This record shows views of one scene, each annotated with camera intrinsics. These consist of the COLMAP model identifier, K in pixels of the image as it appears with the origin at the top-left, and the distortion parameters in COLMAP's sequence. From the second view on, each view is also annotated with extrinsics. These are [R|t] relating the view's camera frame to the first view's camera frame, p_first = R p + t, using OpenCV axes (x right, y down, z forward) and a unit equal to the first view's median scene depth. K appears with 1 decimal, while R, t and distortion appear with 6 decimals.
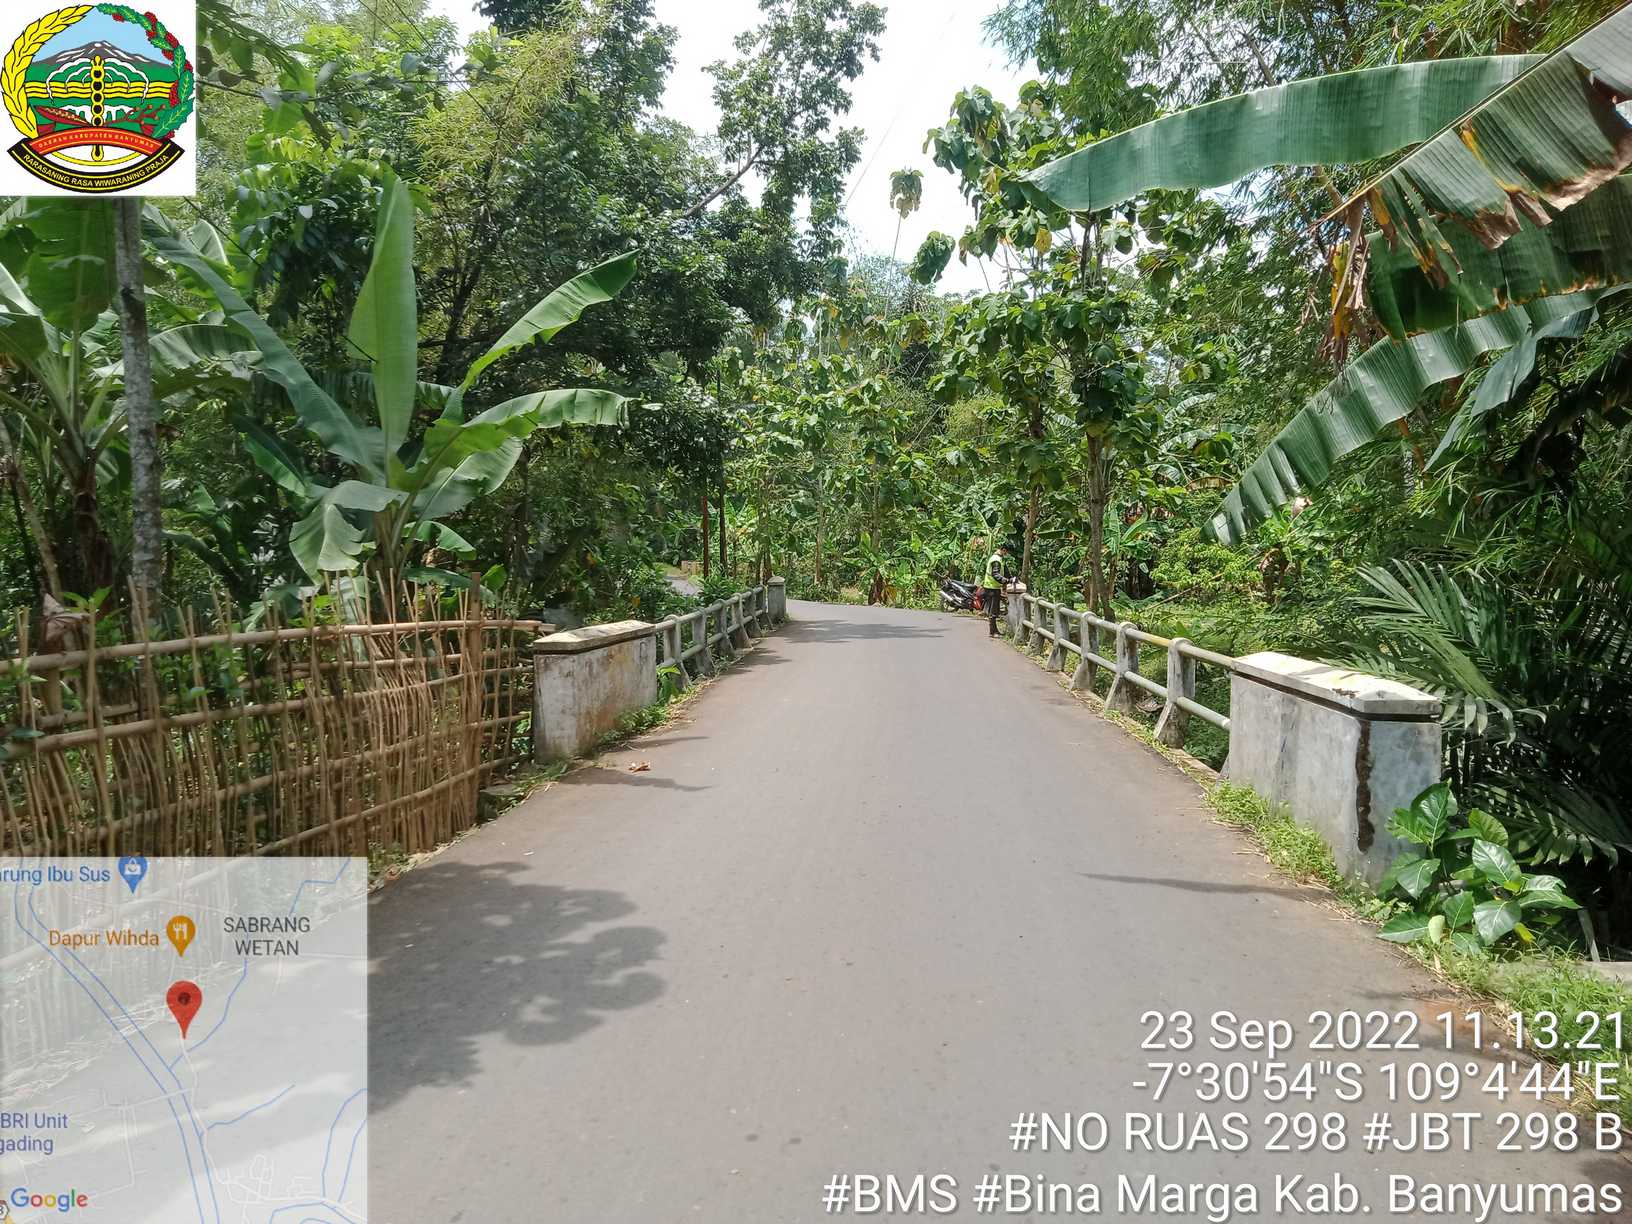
lens RADIAL K [[1150.2, 0, 816.0], [0, 1150.2, 612.0], [0, 0, 1]] dist [-0.036679, -0.003858]
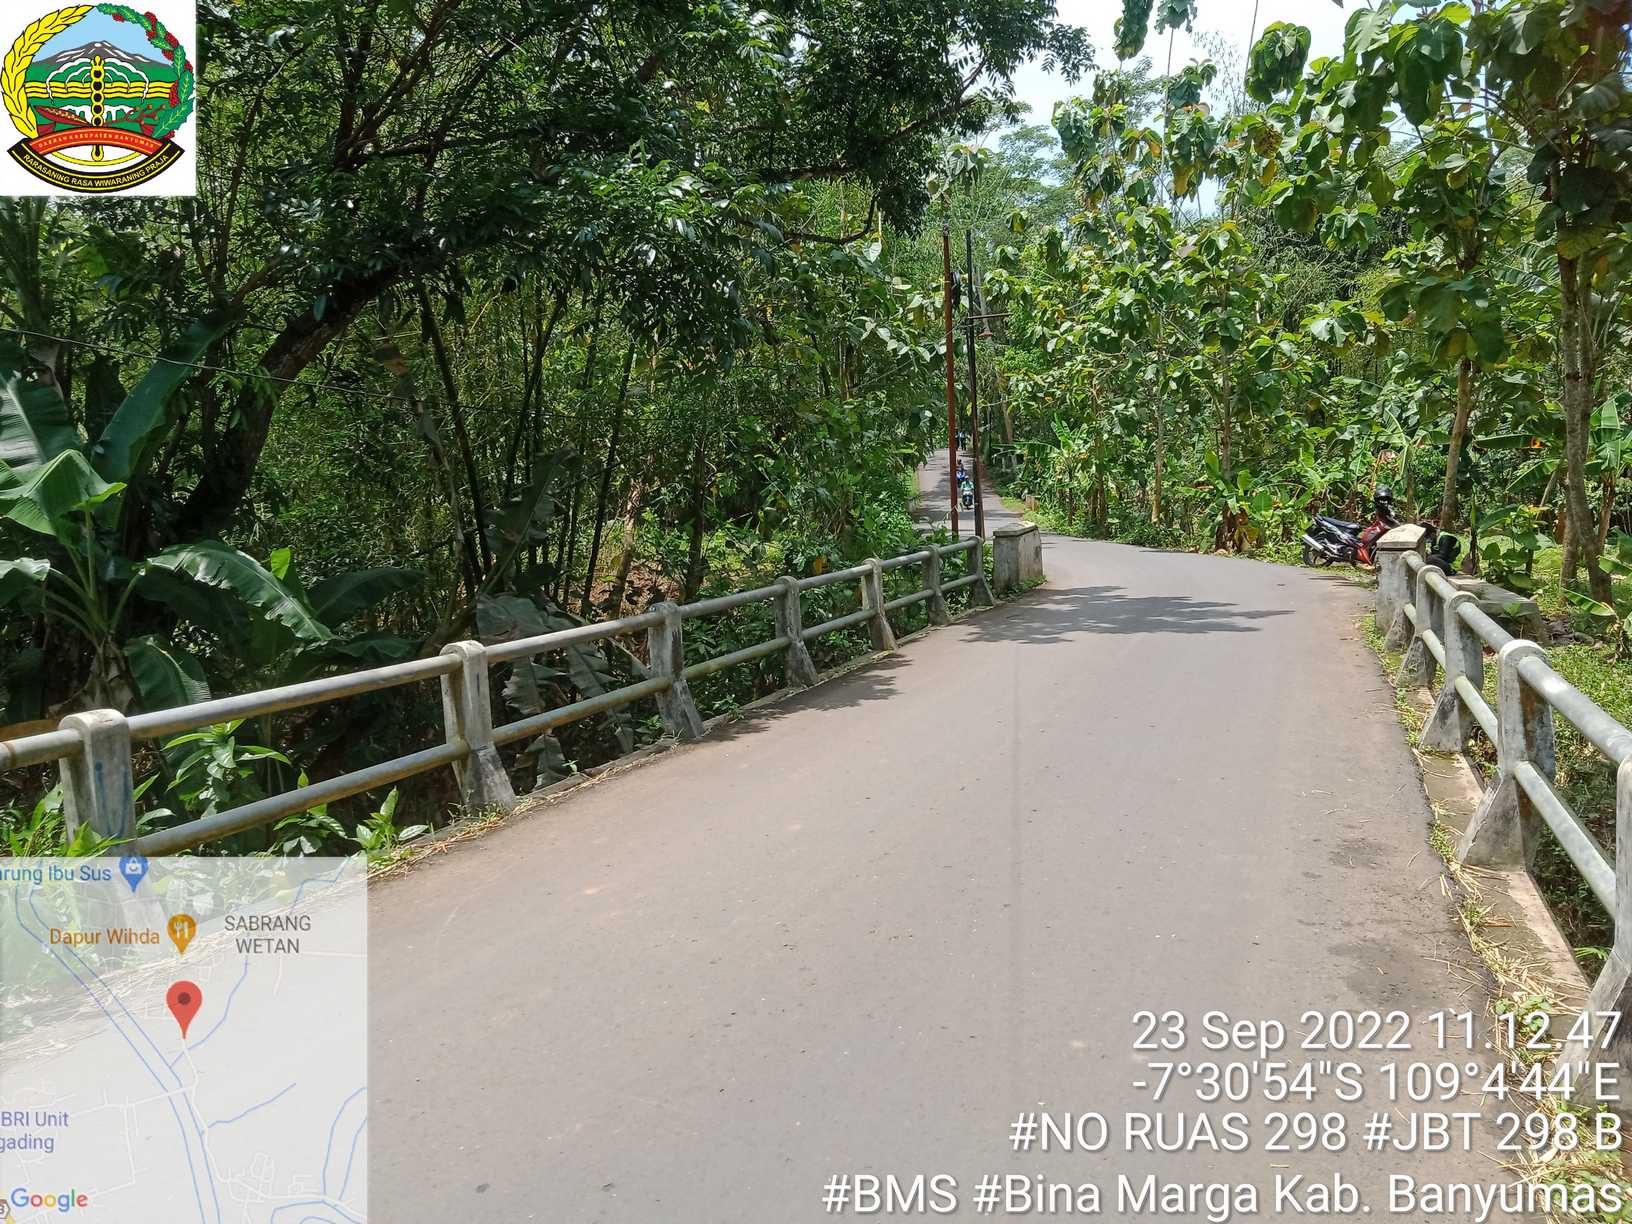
lens RADIAL K [[1150.2, 0, 816.0], [0, 1150.2, 612.0], [0, 0, 1]] dist [-0.036679, -0.003858]
pose [[0.936991, 0.004401, -0.349325, 0.075510], [0.015699, 0.998380, 0.054687, -0.014622], [0.349000, -0.056726, 0.935404, 0.295169]]
